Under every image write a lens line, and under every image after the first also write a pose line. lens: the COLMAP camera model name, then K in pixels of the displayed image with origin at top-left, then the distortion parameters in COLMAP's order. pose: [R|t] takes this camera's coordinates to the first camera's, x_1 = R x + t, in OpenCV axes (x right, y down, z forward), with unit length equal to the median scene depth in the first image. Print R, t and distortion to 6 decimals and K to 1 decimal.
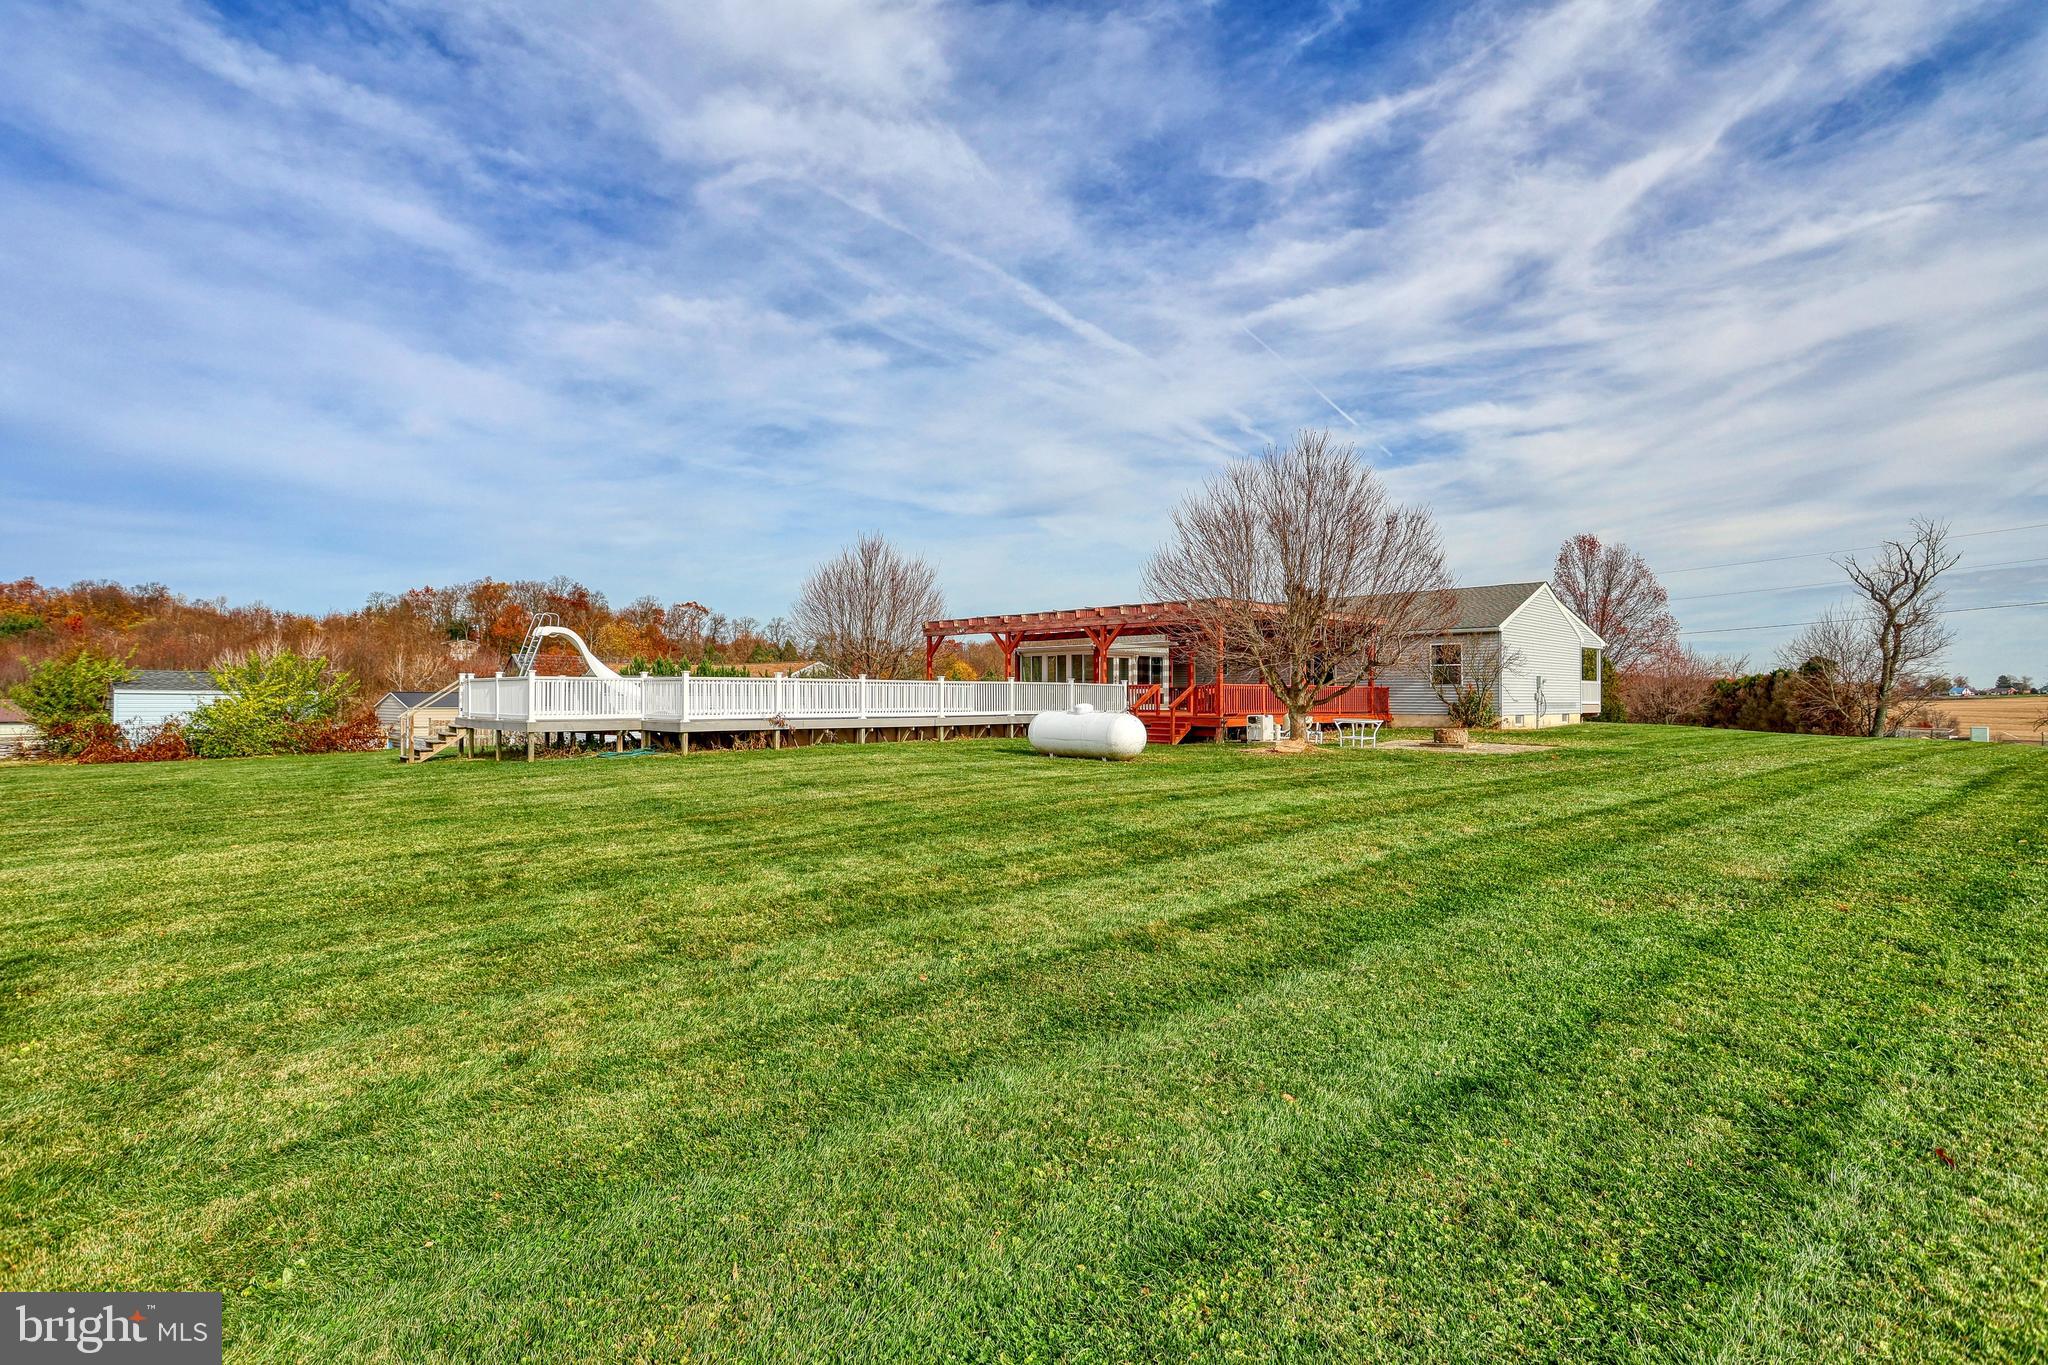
lens RADIAL K [[972.5, 0, 1028.6], [0, 972.5, 688.9], [0, 0, 1]] dist [-0.000706, 0.000321]
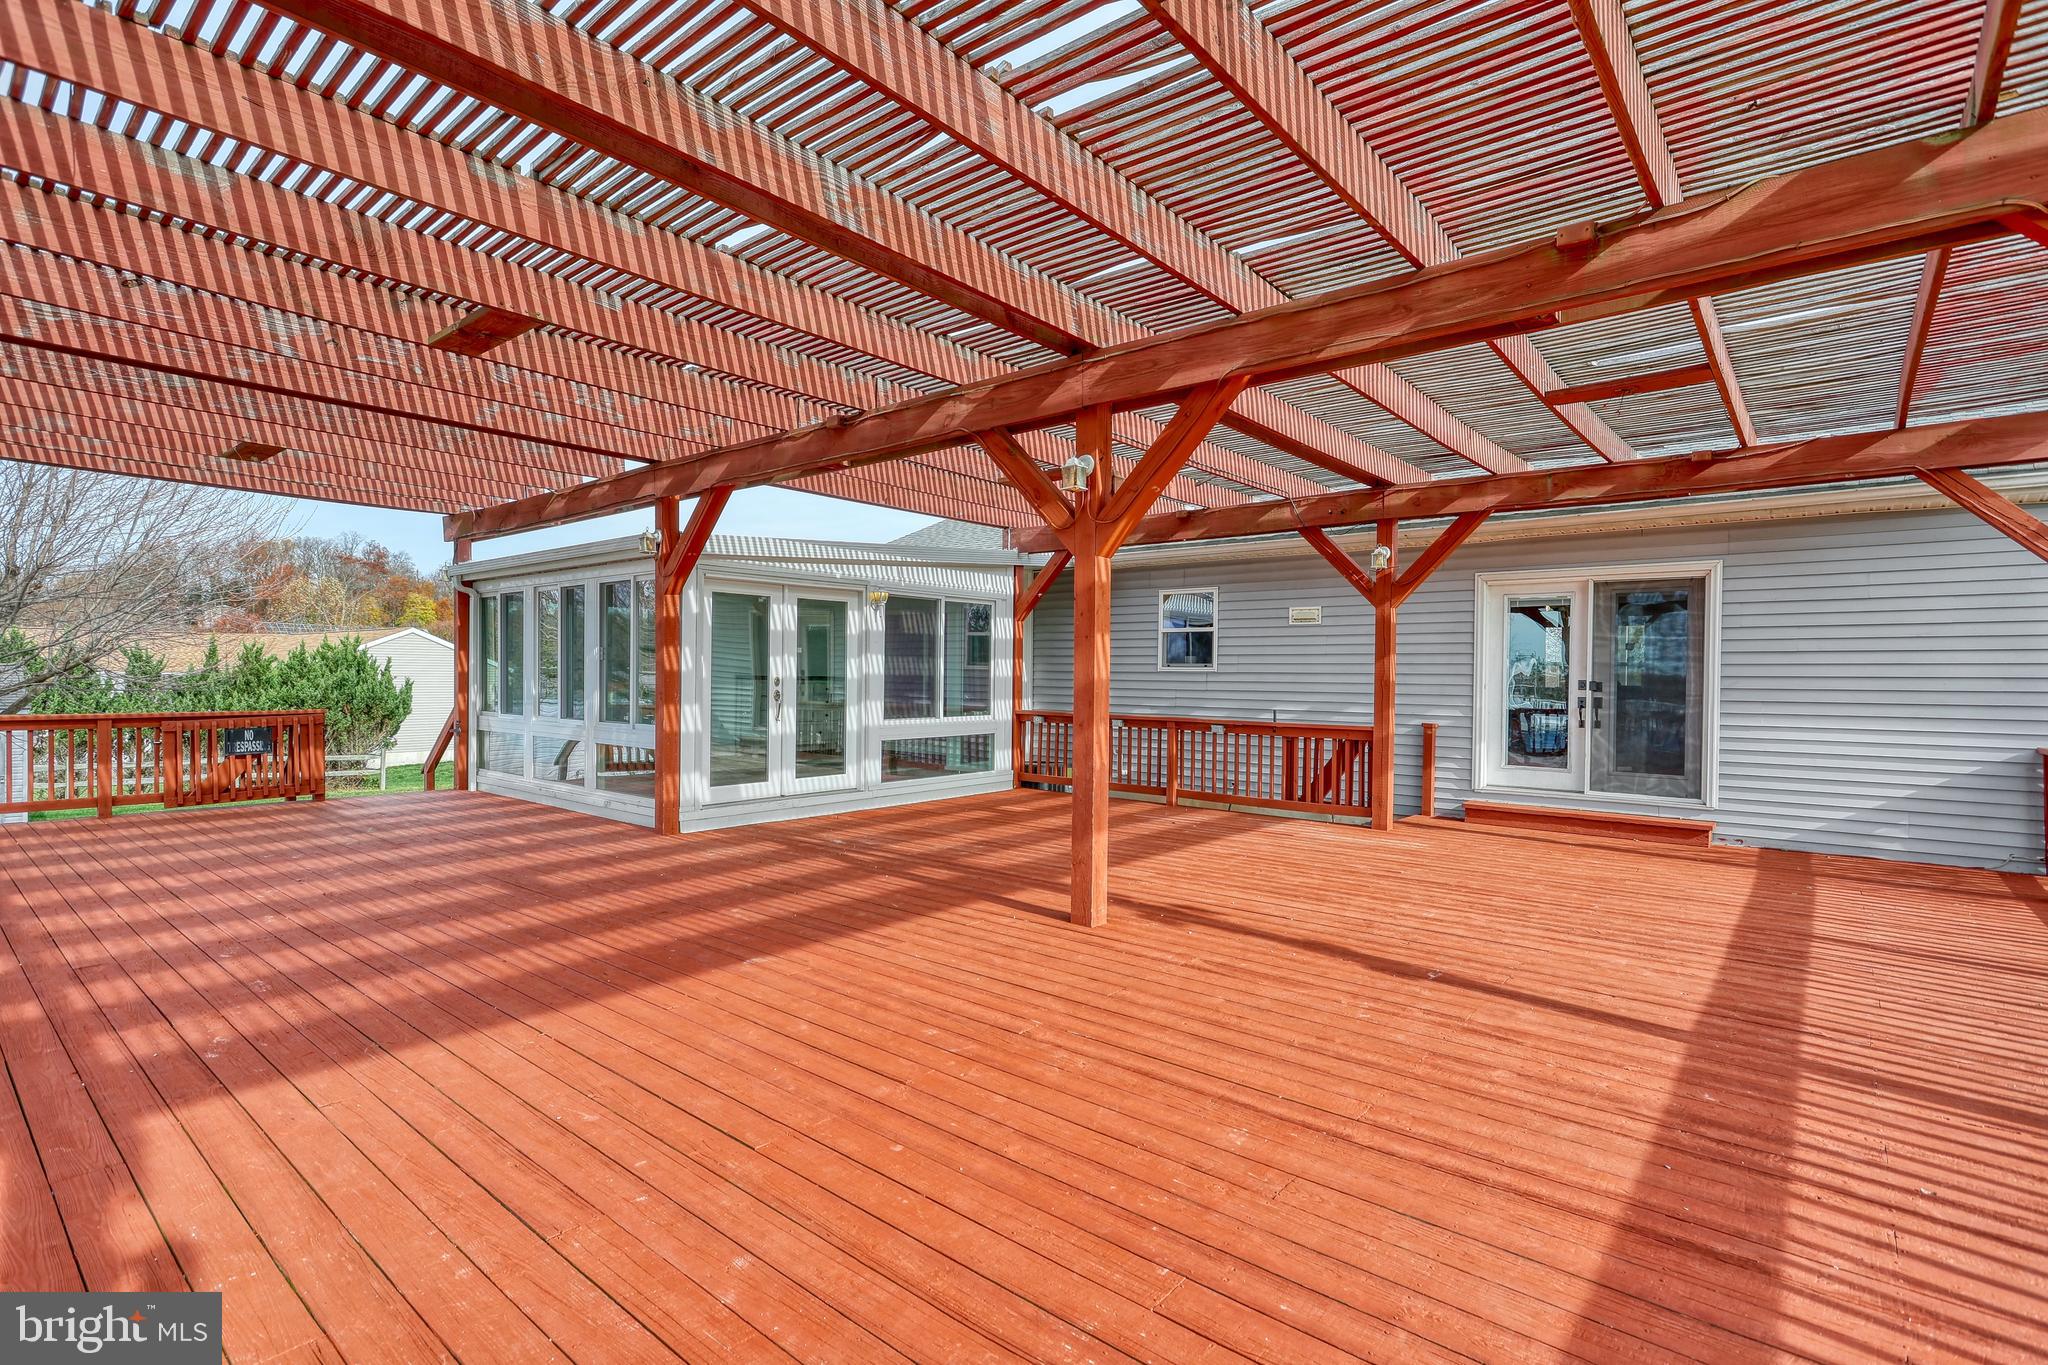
lens RADIAL K [[972.5, 0, 1017.6], [0, 972.5, 684.2], [0, 0, 1]] dist [-0.000706, 0.000321]
pose [[0.994712, 0.014504, 0.101675, 0.065765], [-0.015746, 0.999811, 0.011426, -0.008128], [-0.101490, -0.012966, 0.994752, 0.406556]]
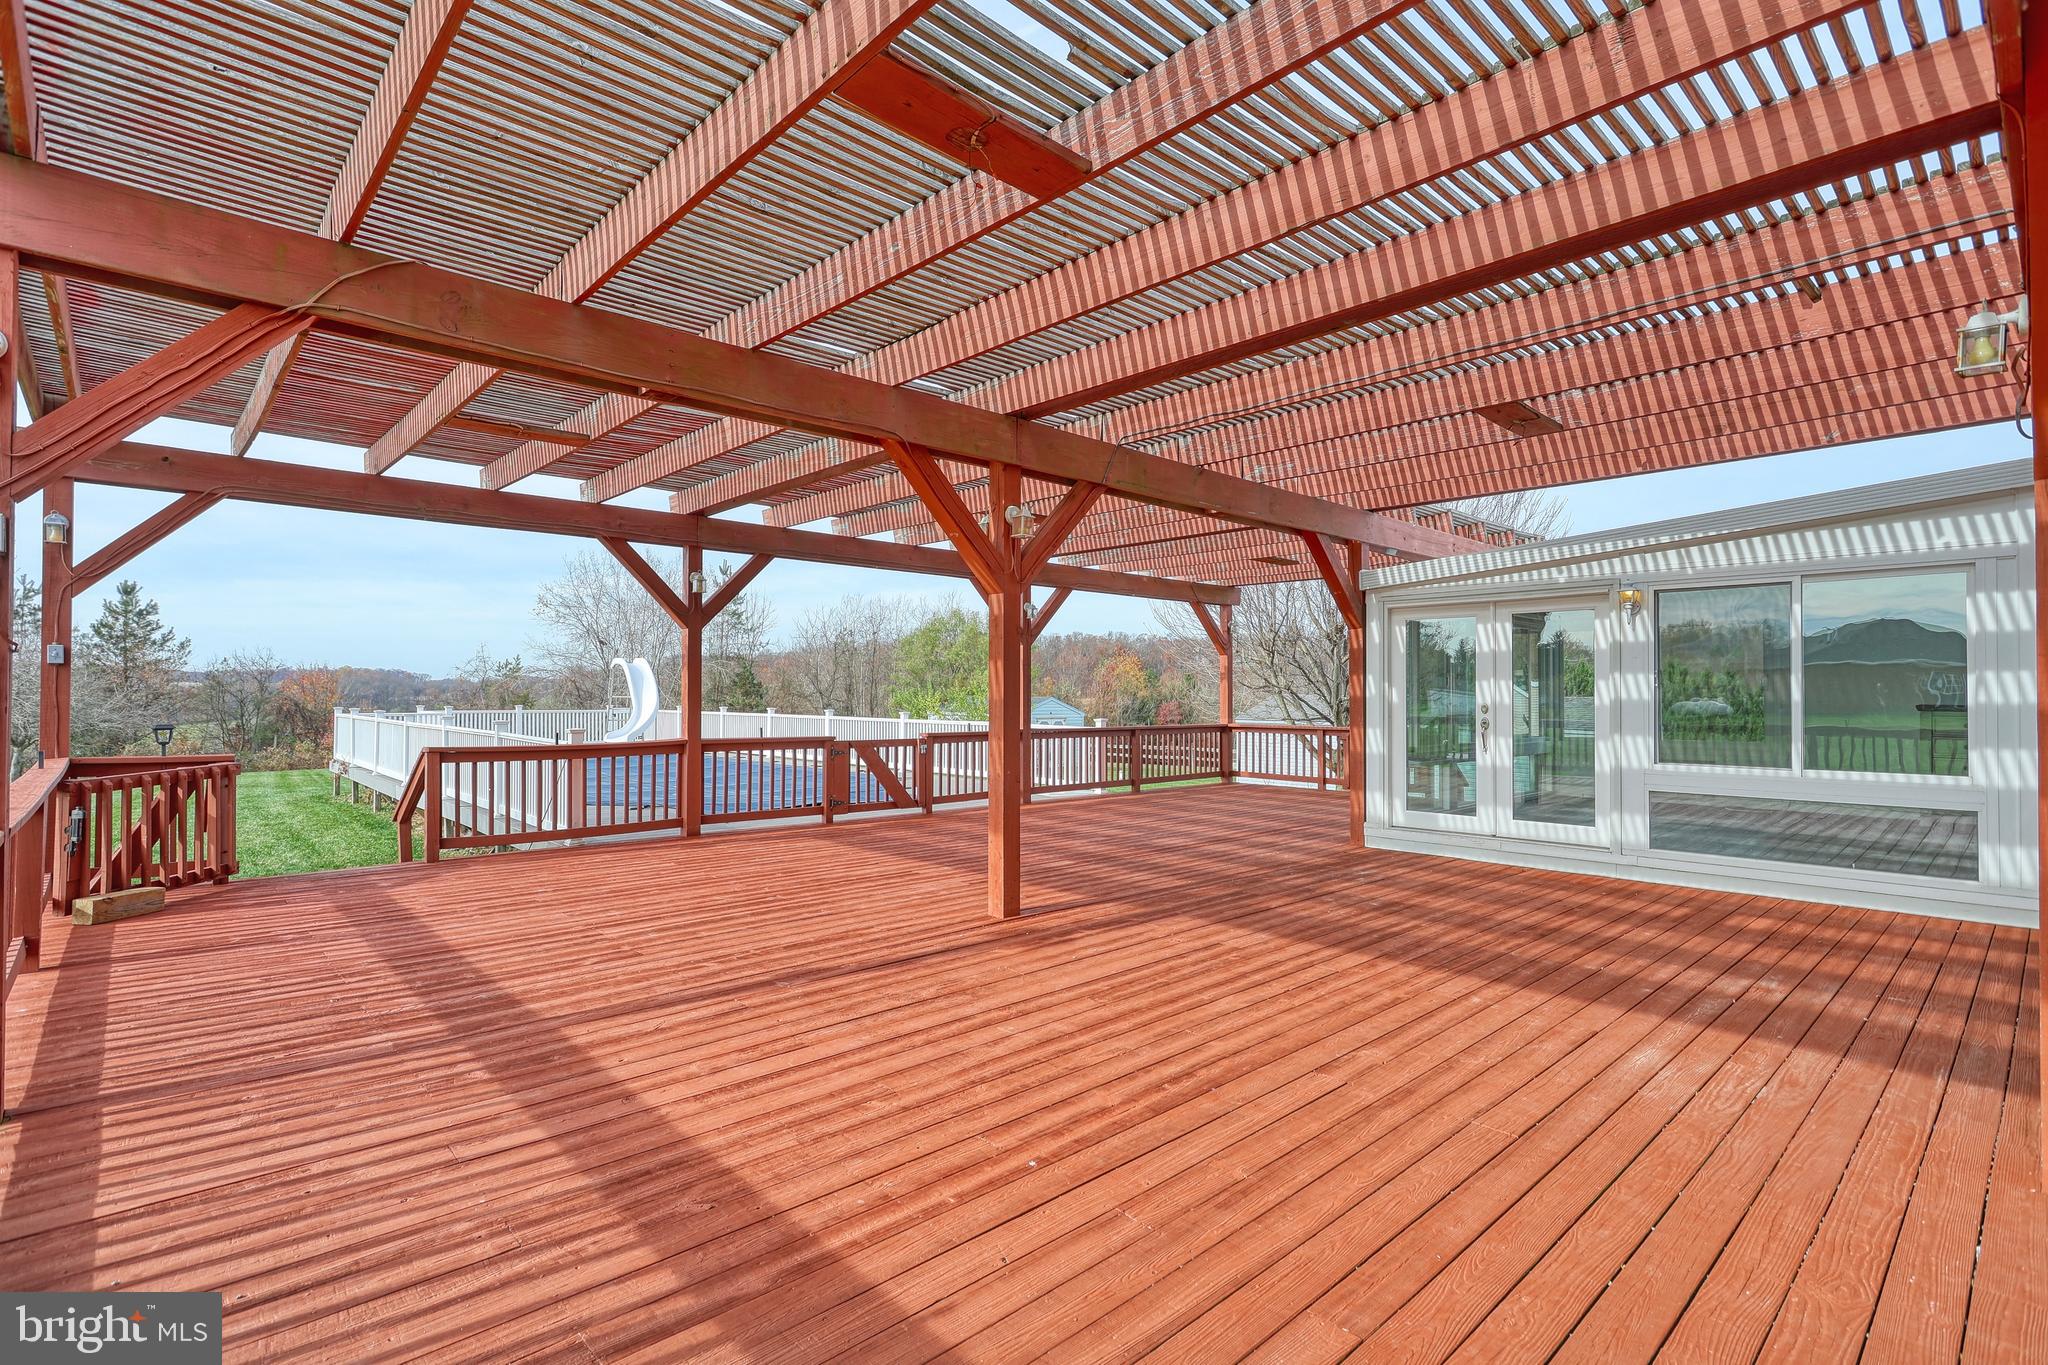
lens RADIAL K [[972.5, 0, 1033.5], [0, 972.5, 681.3], [0, 0, 1]] dist [-0.000706, 0.000321]
pose [[-0.021848, -0.010774, -0.999703, 0.164626], [-0.000203, 0.999942, -0.010773, -0.008542], [0.999761, -0.000033, -0.021849, 0.484654]]
